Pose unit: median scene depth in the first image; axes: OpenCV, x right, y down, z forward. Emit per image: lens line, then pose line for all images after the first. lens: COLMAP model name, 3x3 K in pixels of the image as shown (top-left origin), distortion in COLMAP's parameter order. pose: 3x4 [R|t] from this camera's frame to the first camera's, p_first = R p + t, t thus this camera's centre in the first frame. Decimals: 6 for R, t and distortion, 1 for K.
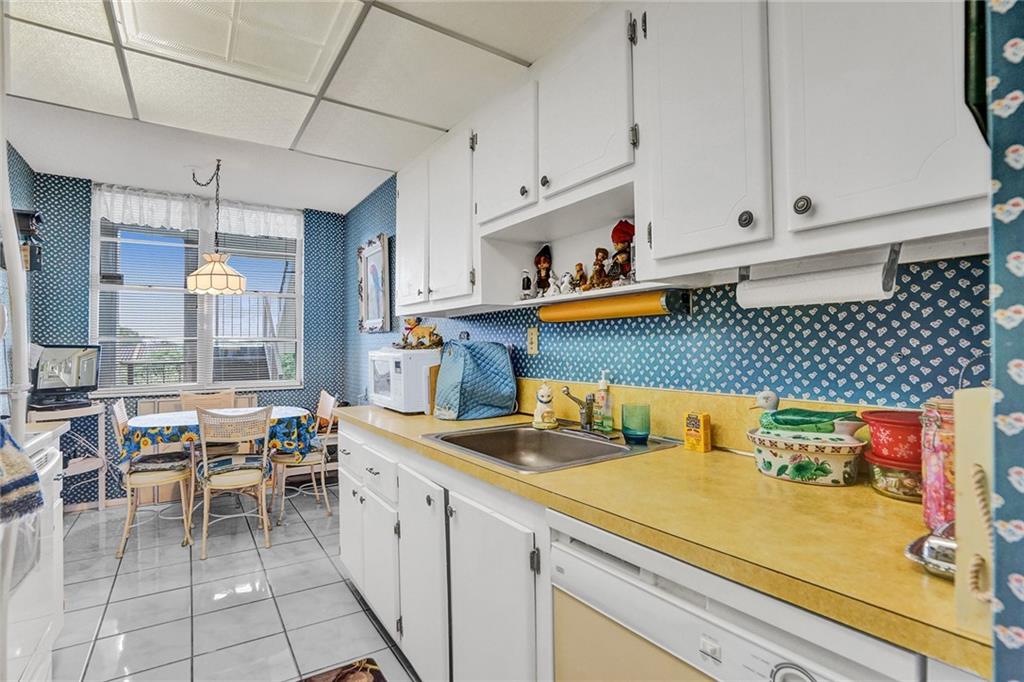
lens RADIAL K [[499.7, 0, 508.5], [0, 499.7, 344.9], [0, 0, 1]] dist [-0.067451, 0.027741]
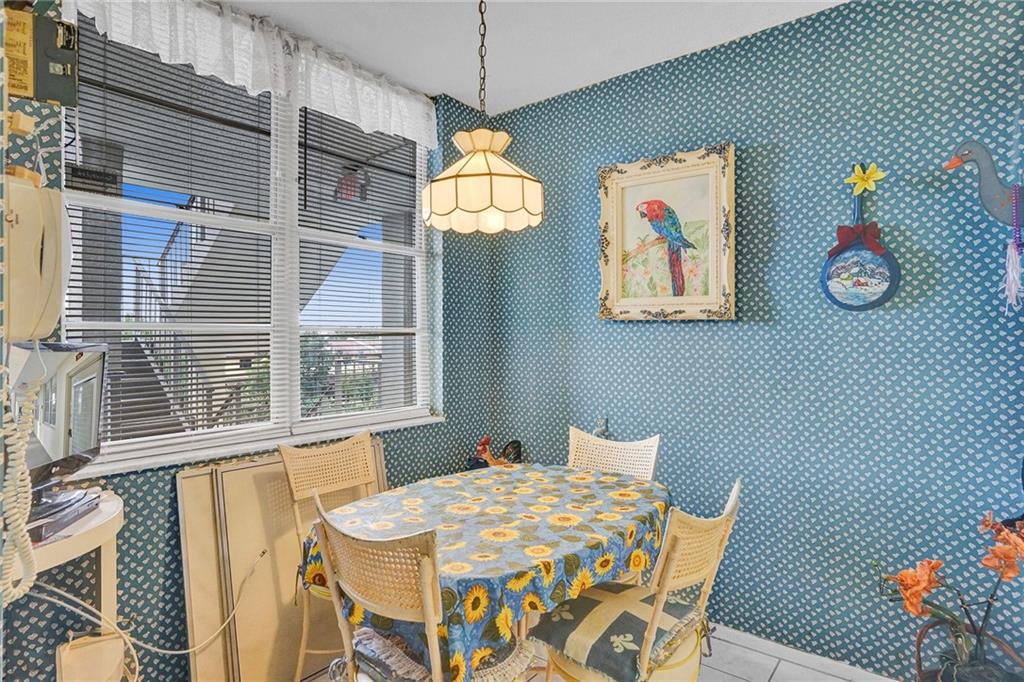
lens RADIAL K [[576.6, 0, 512.0], [0, 576.6, 341.0], [0, 0, 1]] dist [-0.000799, -0.000181]
pose [[0.941889, 0.005135, 0.335886, -0.679834], [-0.004545, 0.999986, -0.002543, 0.000321], [-0.335894, 0.000869, 0.941899, 0.465163]]
